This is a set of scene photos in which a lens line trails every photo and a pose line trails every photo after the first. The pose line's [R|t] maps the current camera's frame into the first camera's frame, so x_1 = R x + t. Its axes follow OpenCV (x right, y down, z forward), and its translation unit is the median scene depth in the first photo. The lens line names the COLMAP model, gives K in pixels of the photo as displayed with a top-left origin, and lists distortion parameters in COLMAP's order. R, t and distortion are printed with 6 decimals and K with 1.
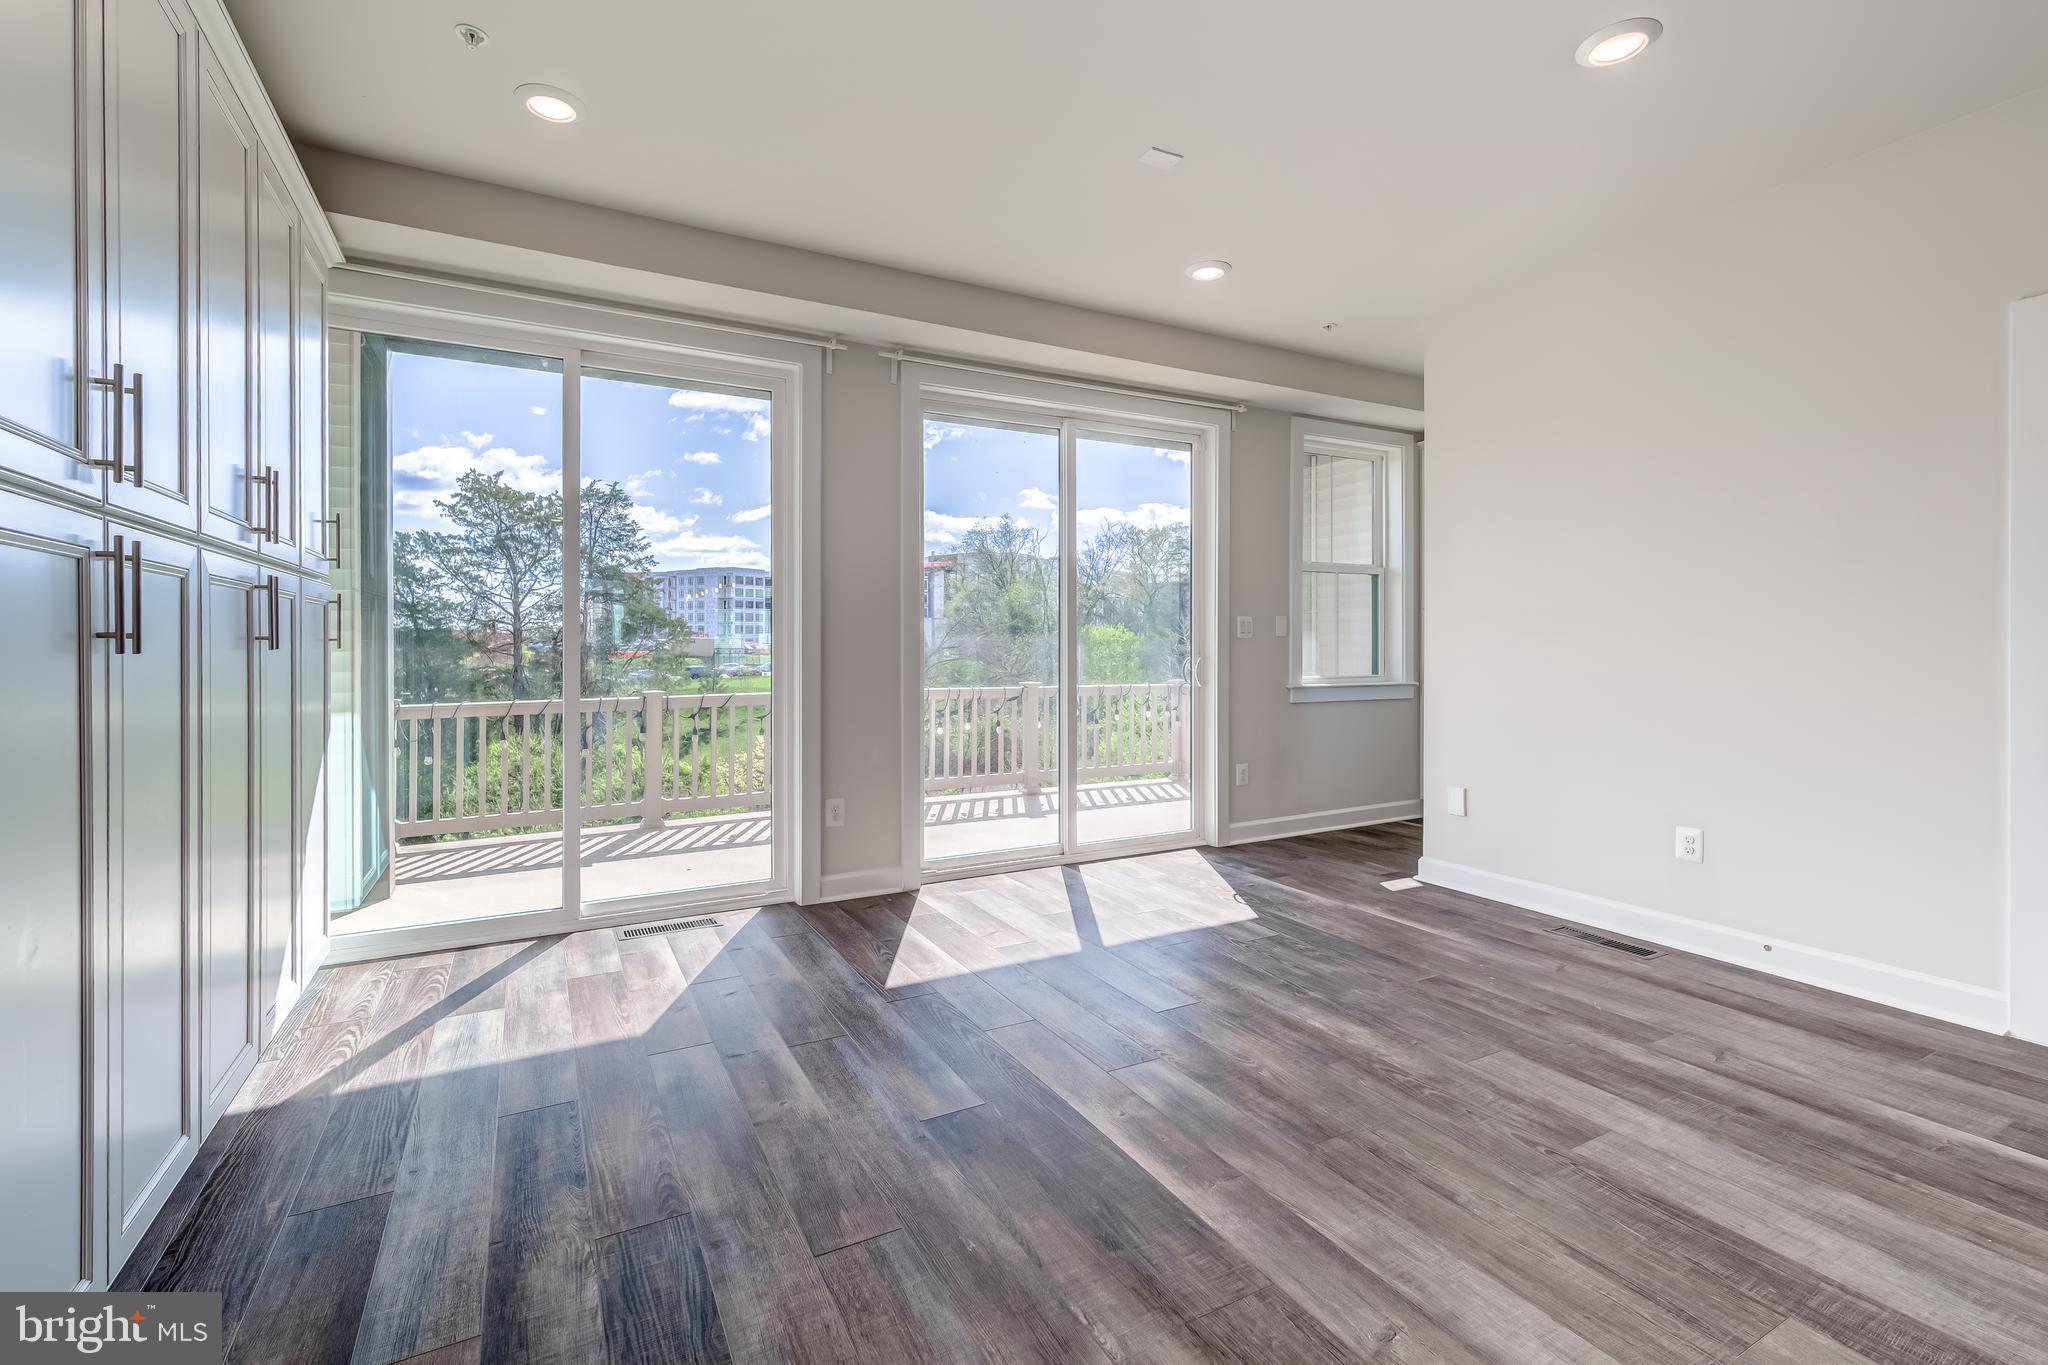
lens RADIAL K [[895.5, 0, 1009.3], [0, 895.5, 634.5], [0, 0, 1]] dist [0.003475, 0.000266]
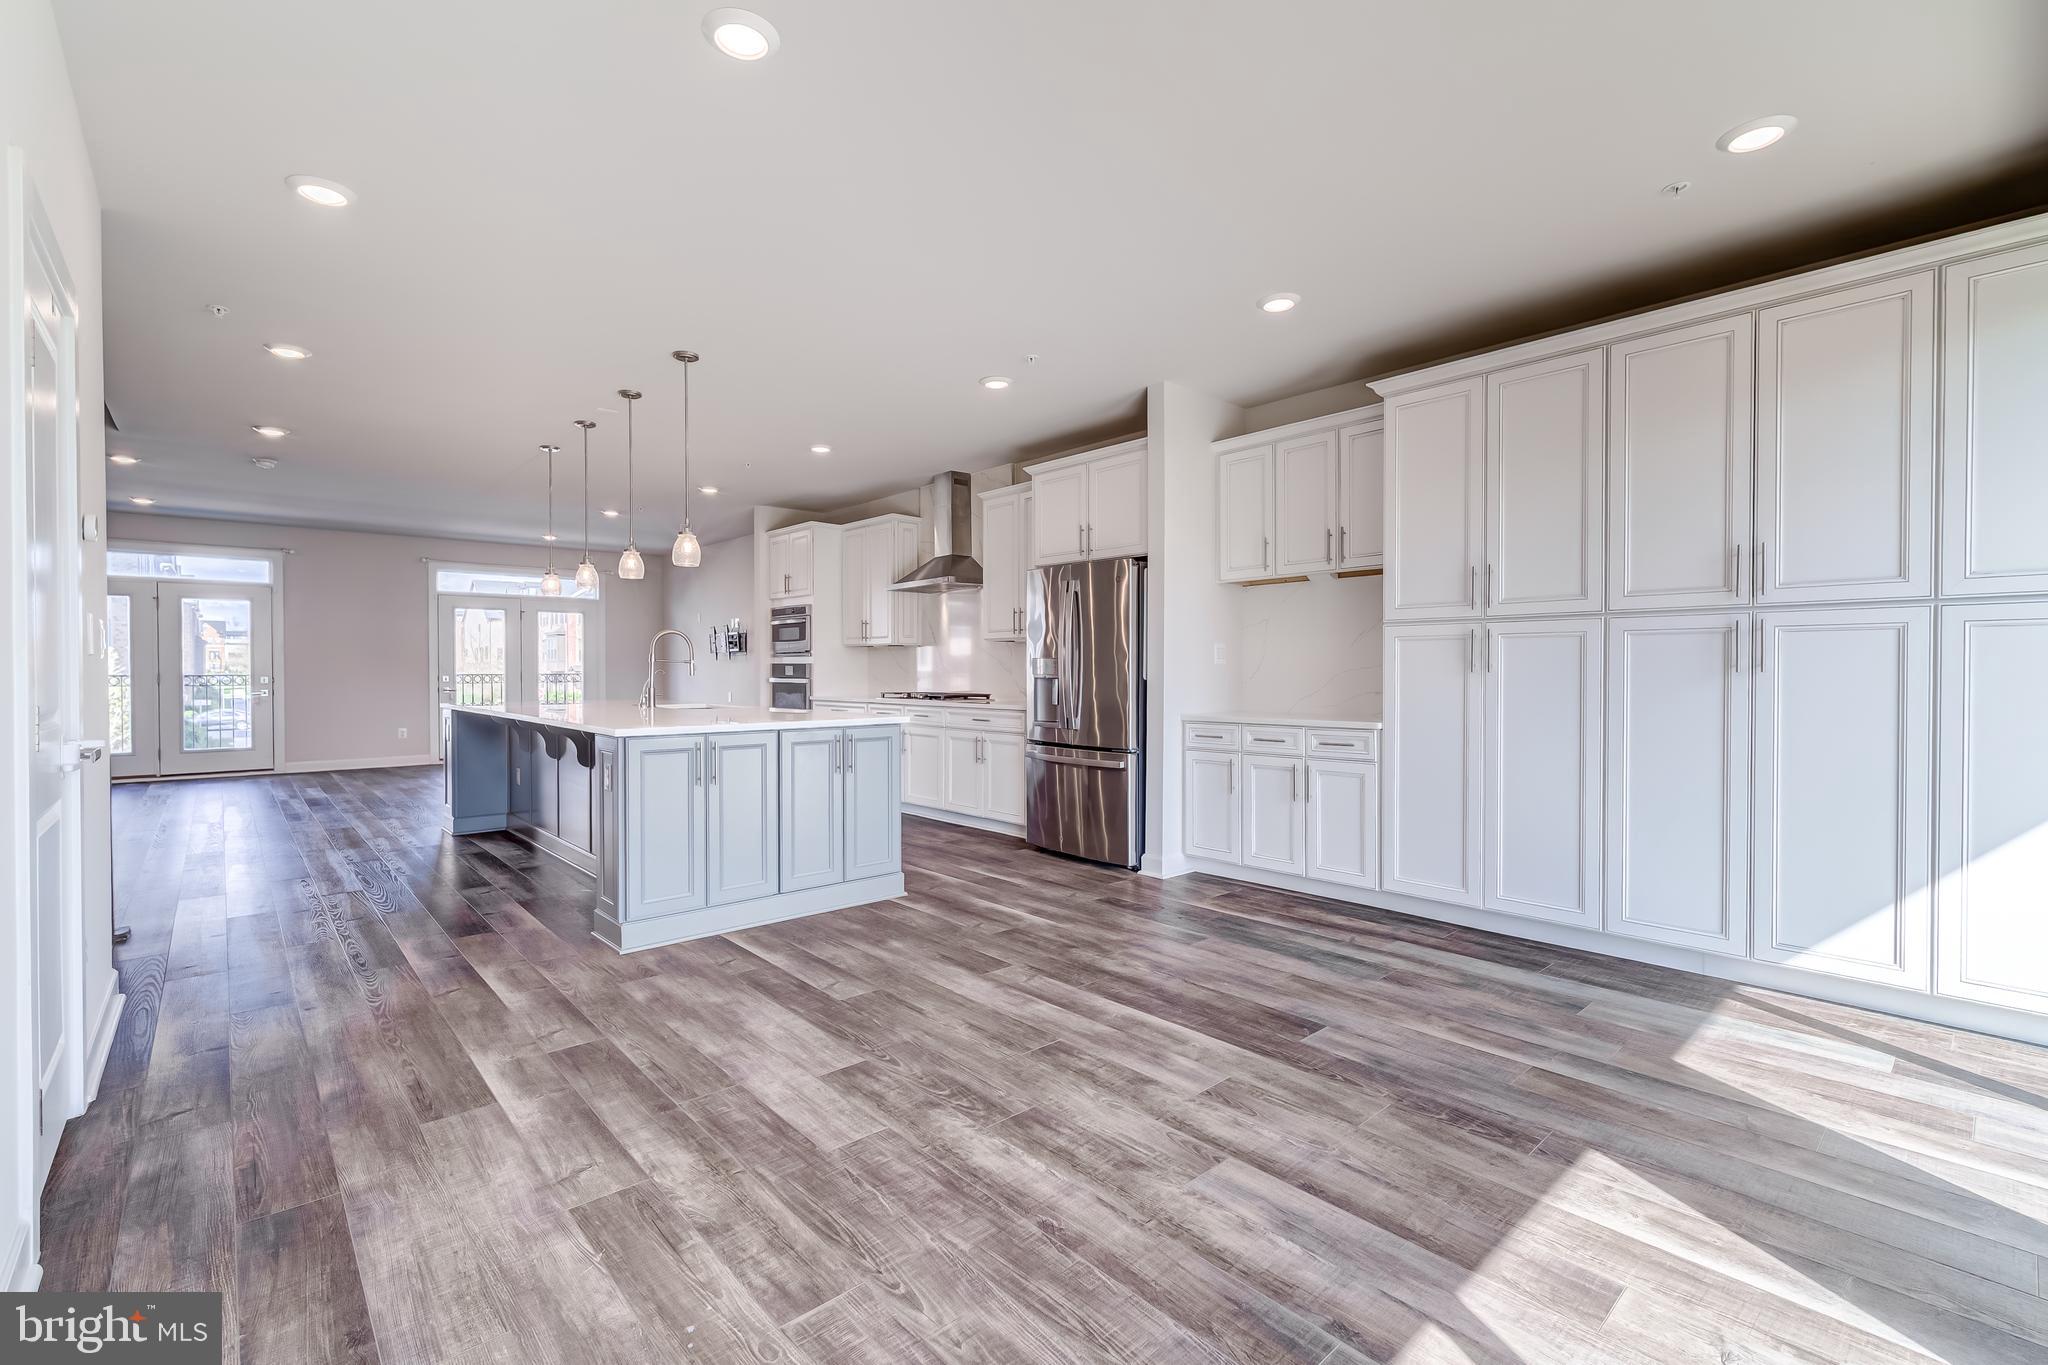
lens RADIAL K [[895.5, 0, 1013.9], [0, 895.5, 688.6], [0, 0, 1]] dist [0.003475, 0.000266]
pose [[-0.972515, 0.009284, -0.232653, 0.492087], [0.006229, 0.999885, 0.013863, 0.007453], [0.232755, 0.012033, -0.972461, 1.603124]]
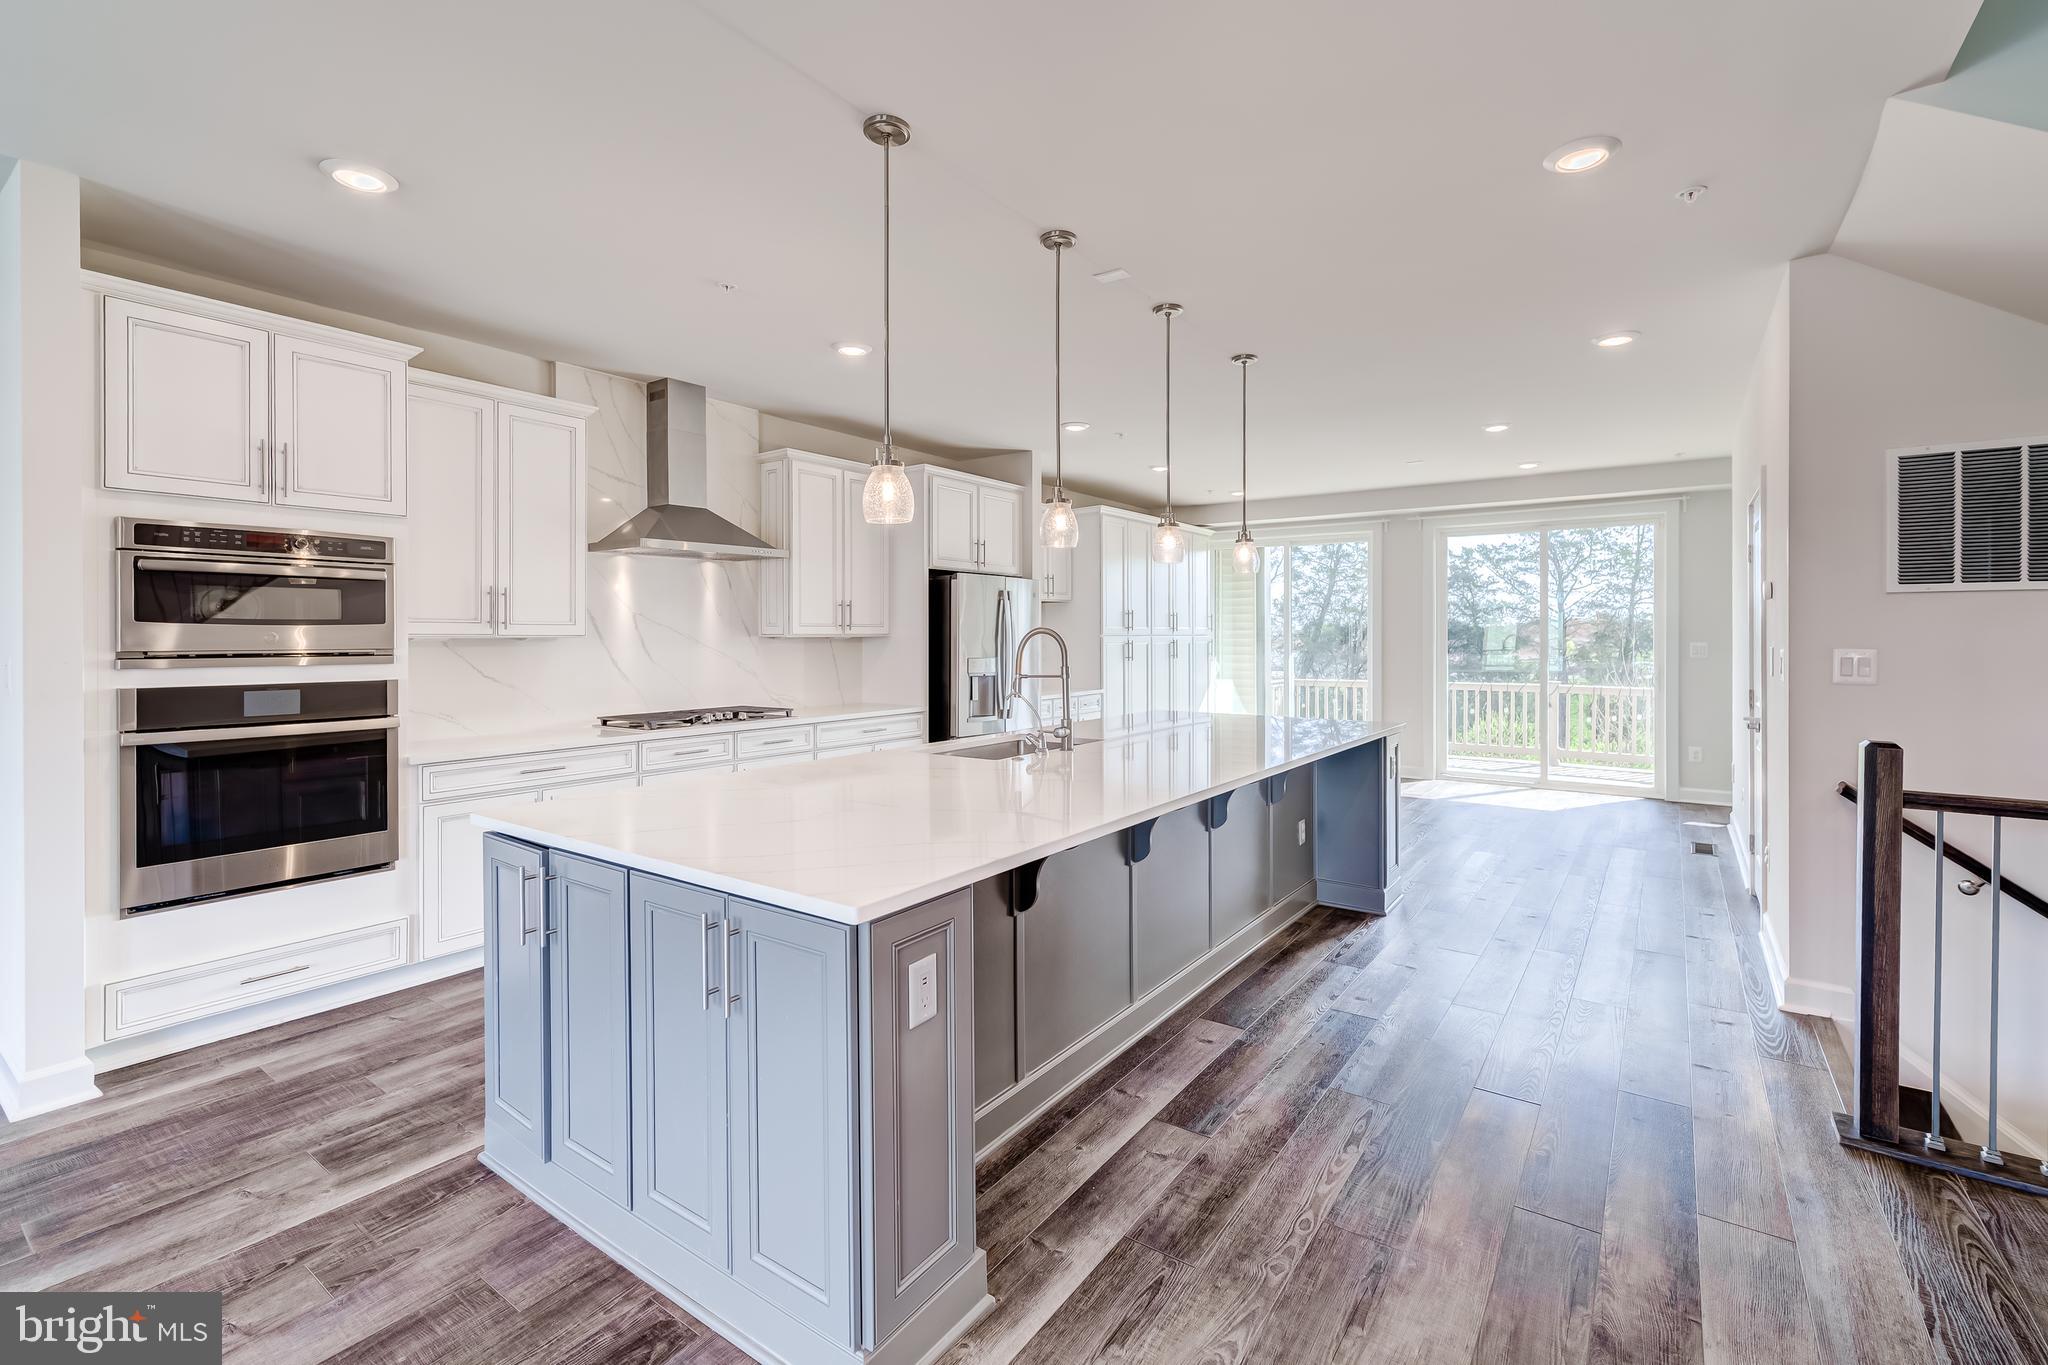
lens RADIAL K [[895.5, 0, 1024.7], [0, 895.5, 670.0], [0, 0, 1]] dist [0.003475, 0.000266]
pose [[0.442258, 0.038873, -0.896045, 1.854459], [0.007209, 0.998874, 0.046892, -0.097014], [0.896859, -0.027198, 0.441480, -1.018944]]
